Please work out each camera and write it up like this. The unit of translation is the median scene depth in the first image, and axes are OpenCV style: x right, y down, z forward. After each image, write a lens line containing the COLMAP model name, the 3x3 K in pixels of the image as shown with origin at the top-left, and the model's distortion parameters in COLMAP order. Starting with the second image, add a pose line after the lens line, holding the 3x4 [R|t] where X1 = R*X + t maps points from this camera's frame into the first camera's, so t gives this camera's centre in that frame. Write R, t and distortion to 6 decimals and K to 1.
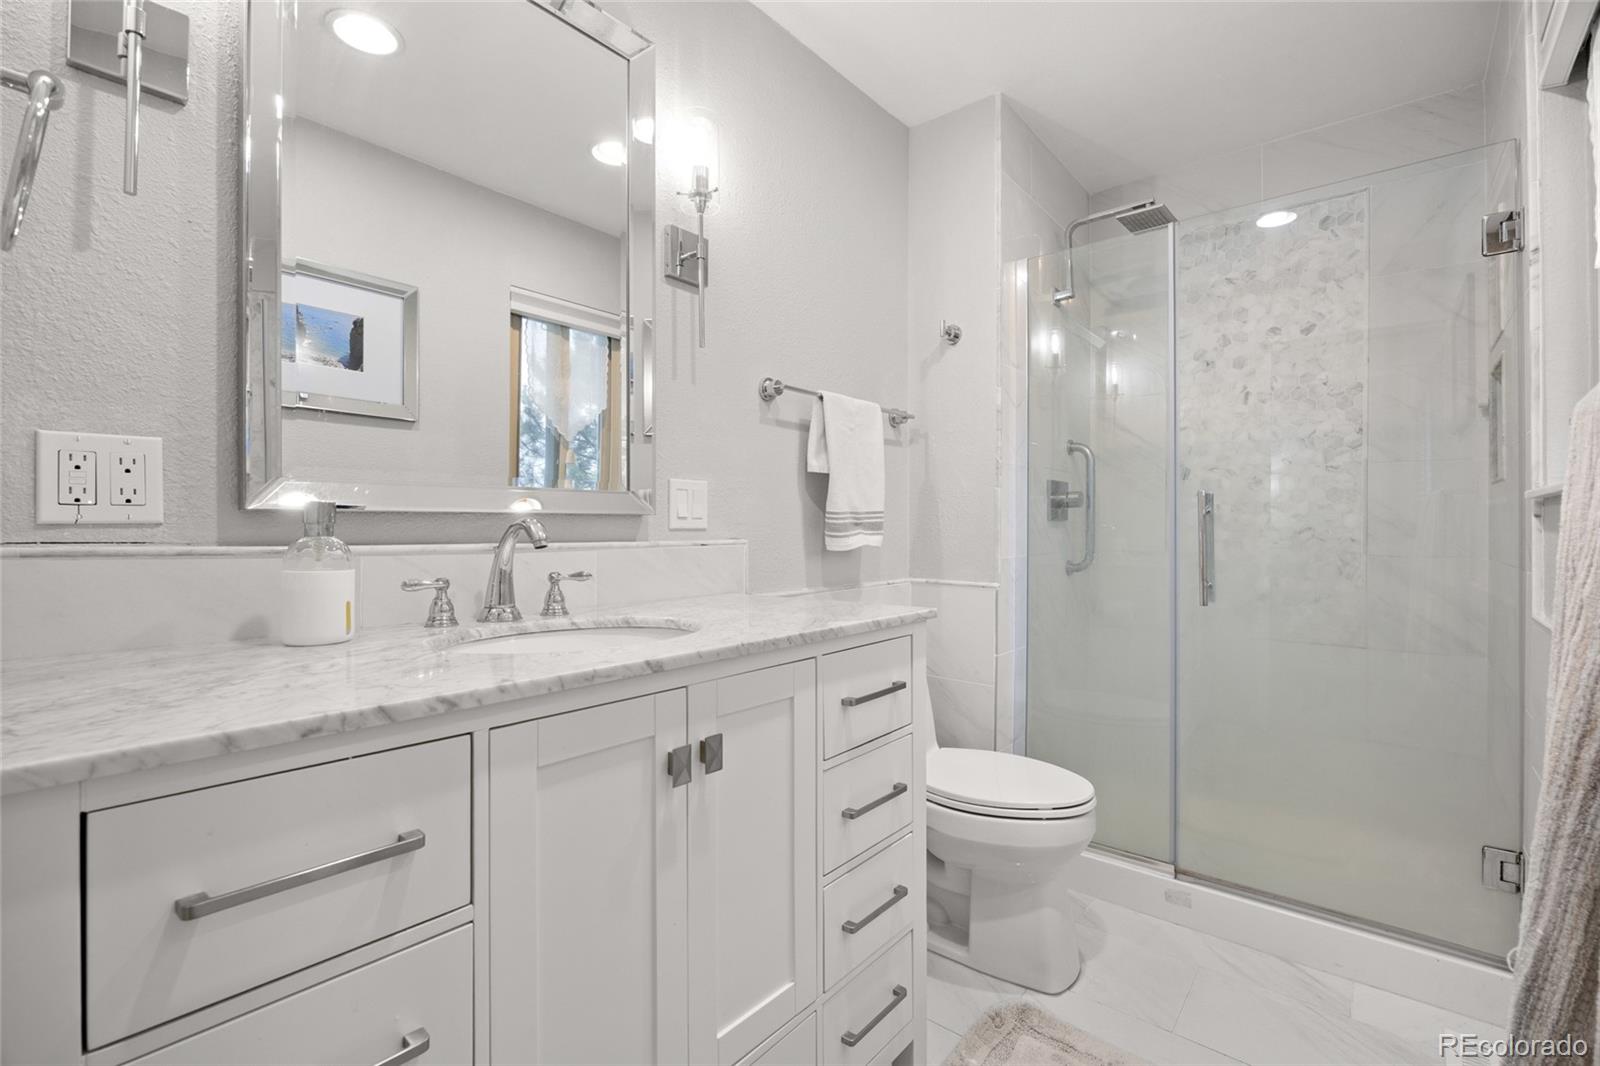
lens RADIAL K [[695.9, 0, 799.1], [0, 695.9, 527.9], [0, 0, 1]] dist [-0.022641, 0.003171]
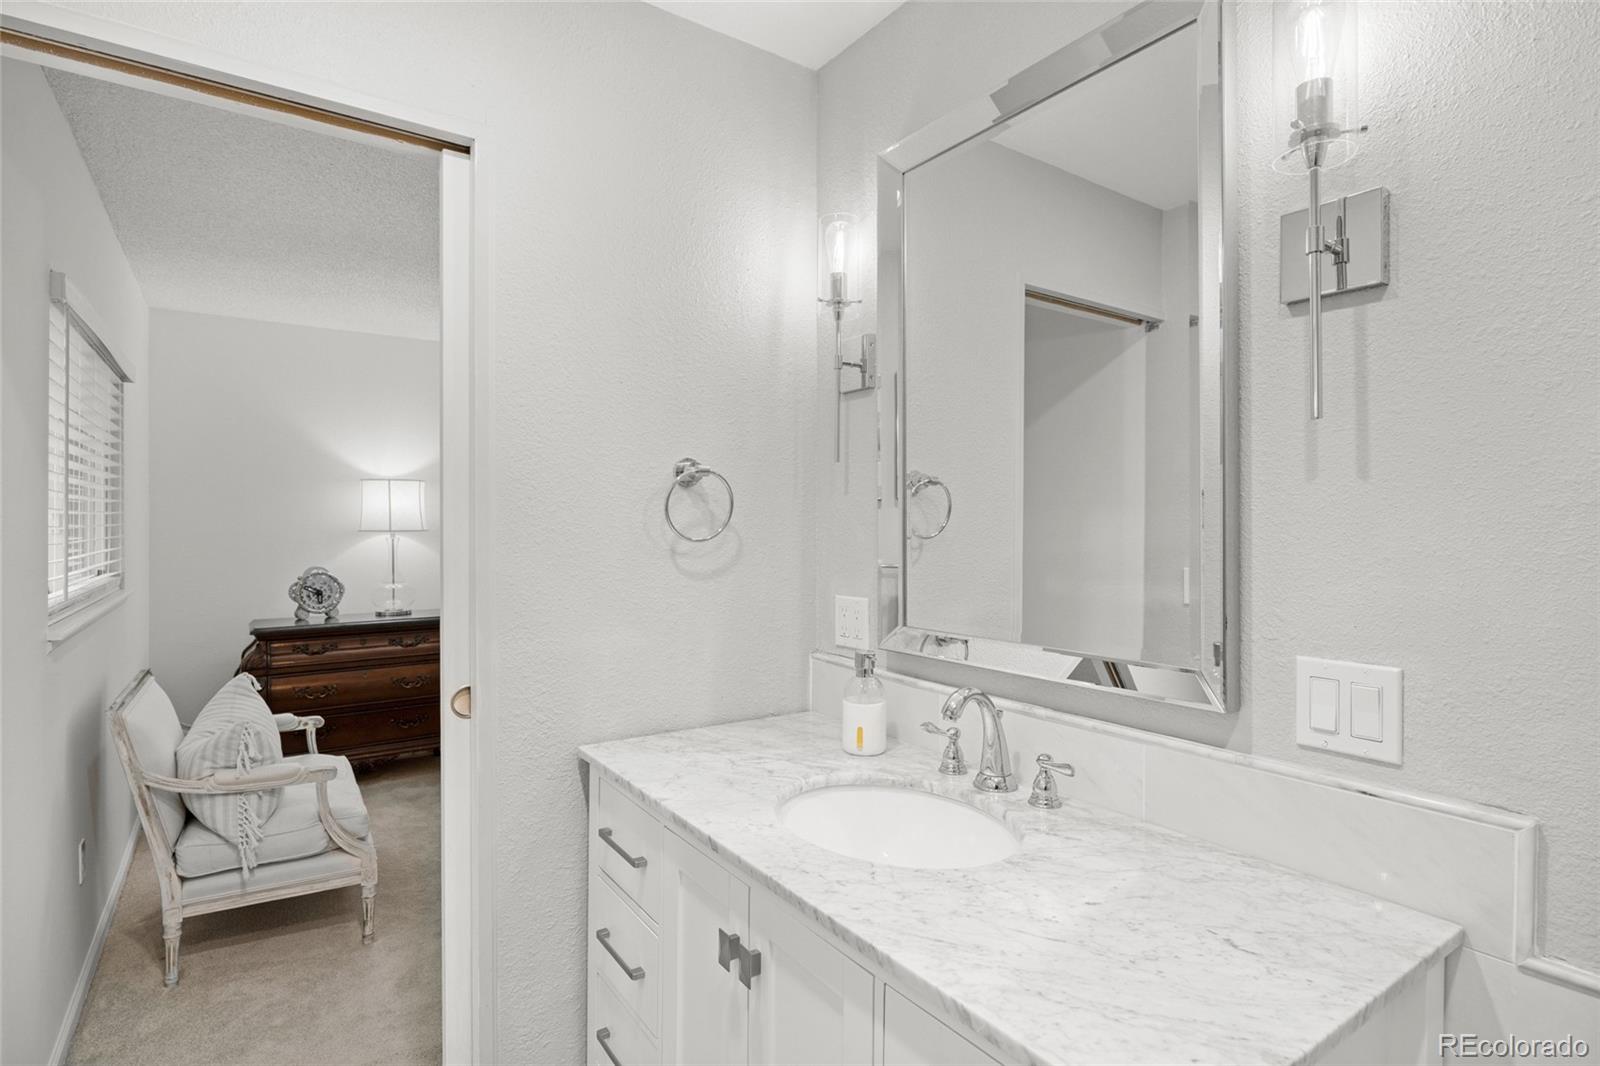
lens RADIAL K [[787.1, 0, 799.5], [0, 787.1, 530.9], [0, 0, 1]] dist [-0.026843, -0.000609]
pose [[-0.258063, 0.001794, -0.966127, 0.547878], [-0.004386, 0.999986, 0.003028, -0.177307], [0.966118, 0.005019, -0.258051, 0.787670]]
